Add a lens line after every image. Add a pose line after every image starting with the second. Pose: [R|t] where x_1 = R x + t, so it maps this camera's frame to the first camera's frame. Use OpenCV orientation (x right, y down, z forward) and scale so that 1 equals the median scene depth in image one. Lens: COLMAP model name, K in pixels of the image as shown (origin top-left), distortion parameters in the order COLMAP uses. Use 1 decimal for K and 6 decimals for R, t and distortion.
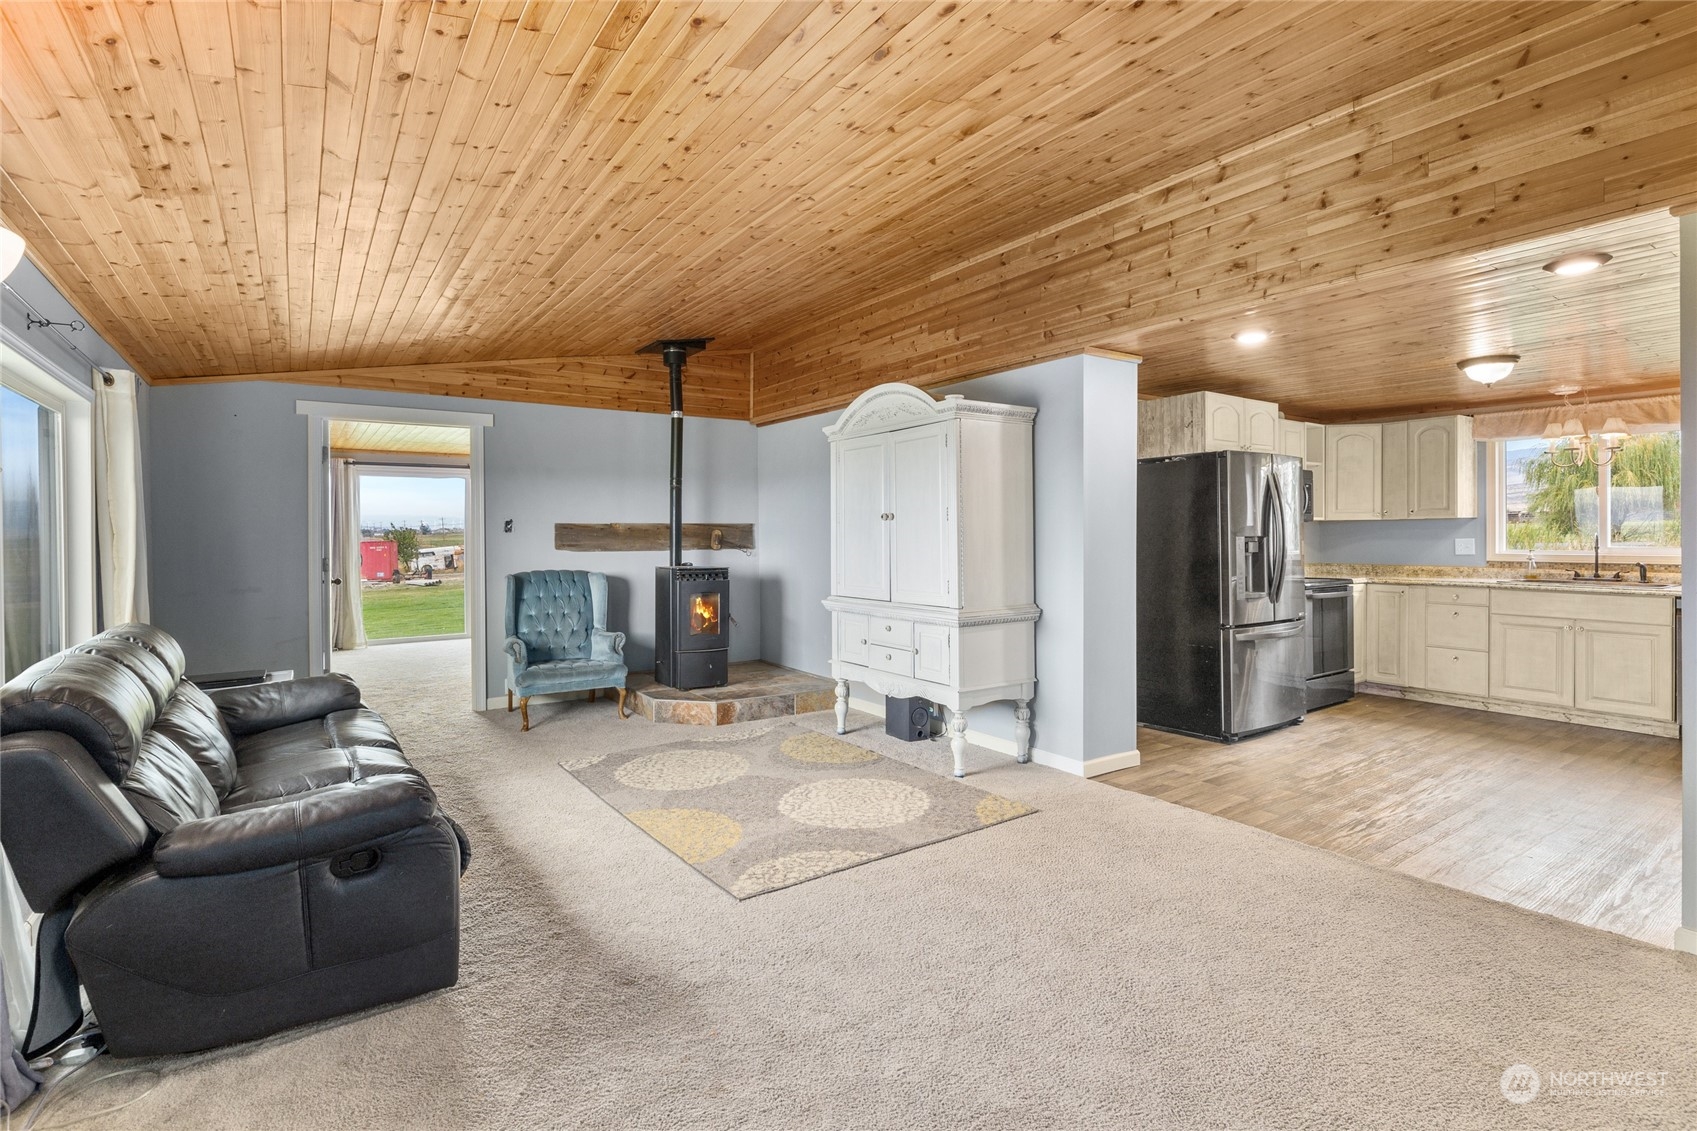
lens RADIAL K [[802.4, 0, 849.7], [0, 802.4, 541.5], [0, 0, 1]] dist [-0.002250, -0.000520]
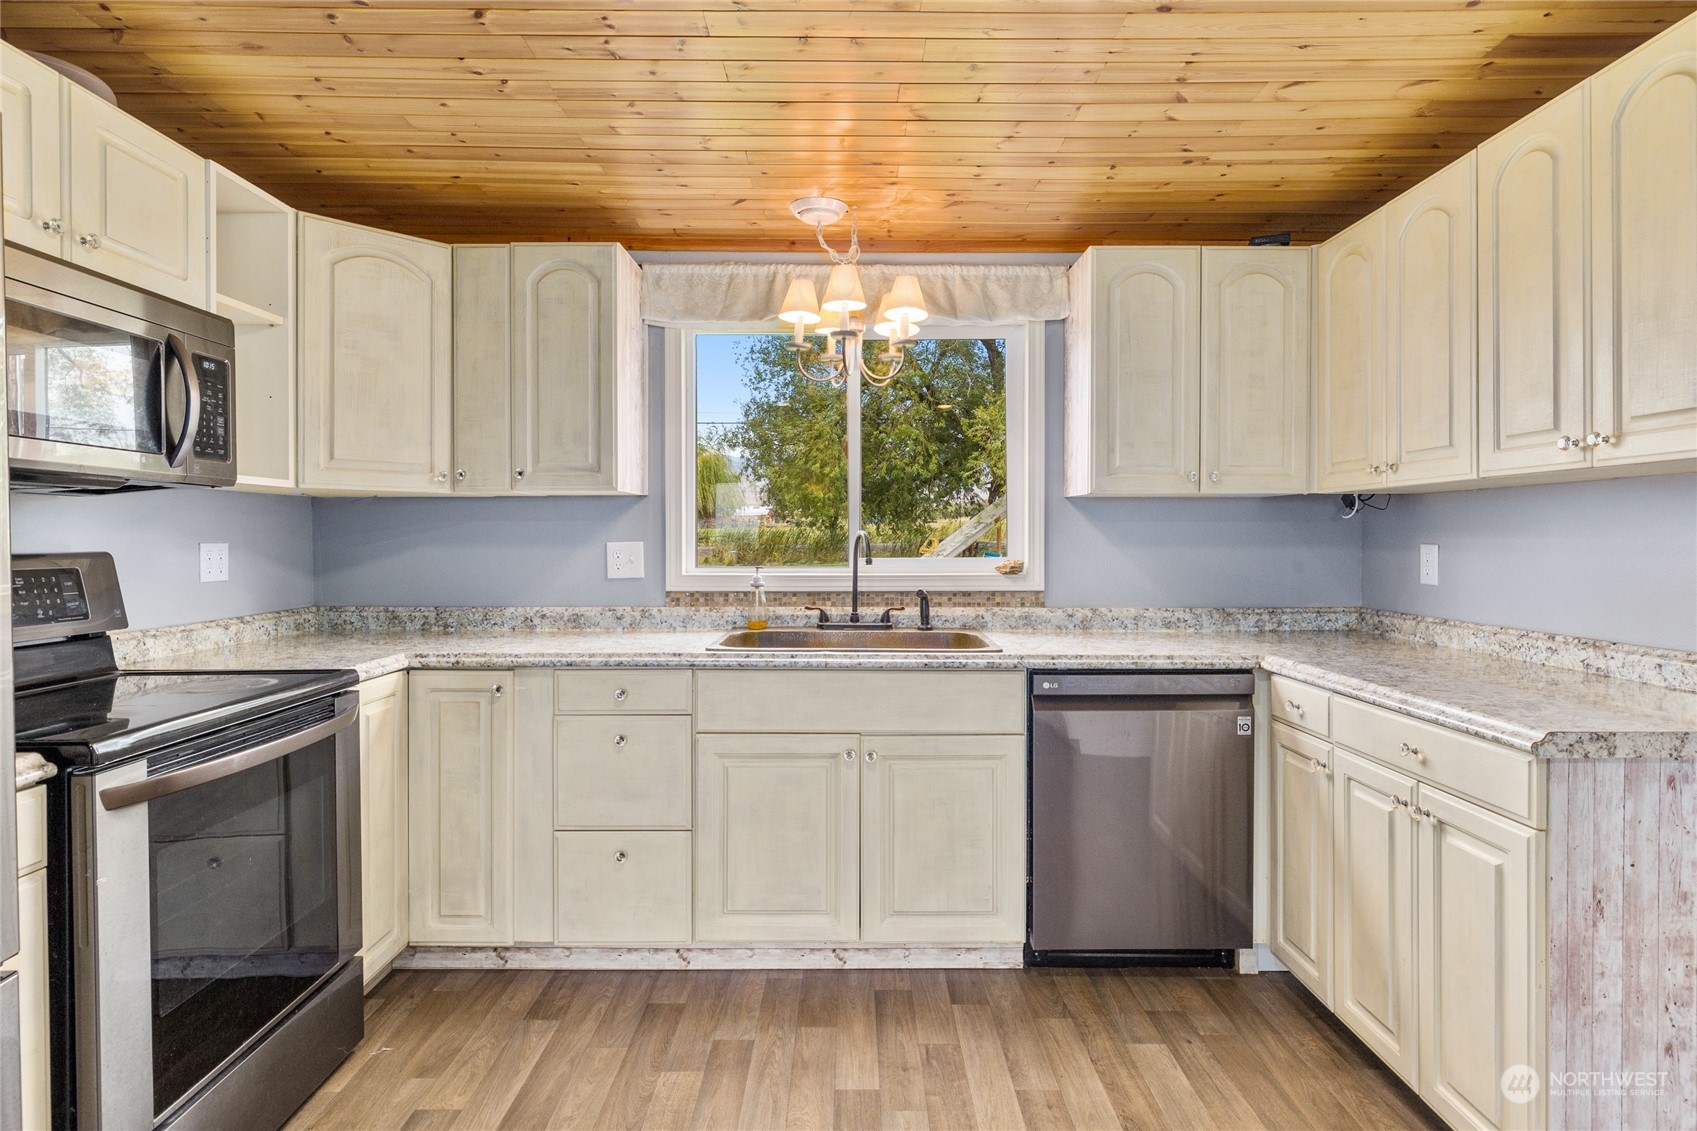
lens RADIAL K [[862.8, 0, 851.5], [0, 862.8, 541.8], [0, 0, 1]] dist [-0.002912, -0.000224]
pose [[0.563190, 0.000288, 0.826327, 0.455609], [0.005731, 0.999975, -0.004255, -0.001239], [-0.826308, 0.007133, 0.563174, 0.644900]]
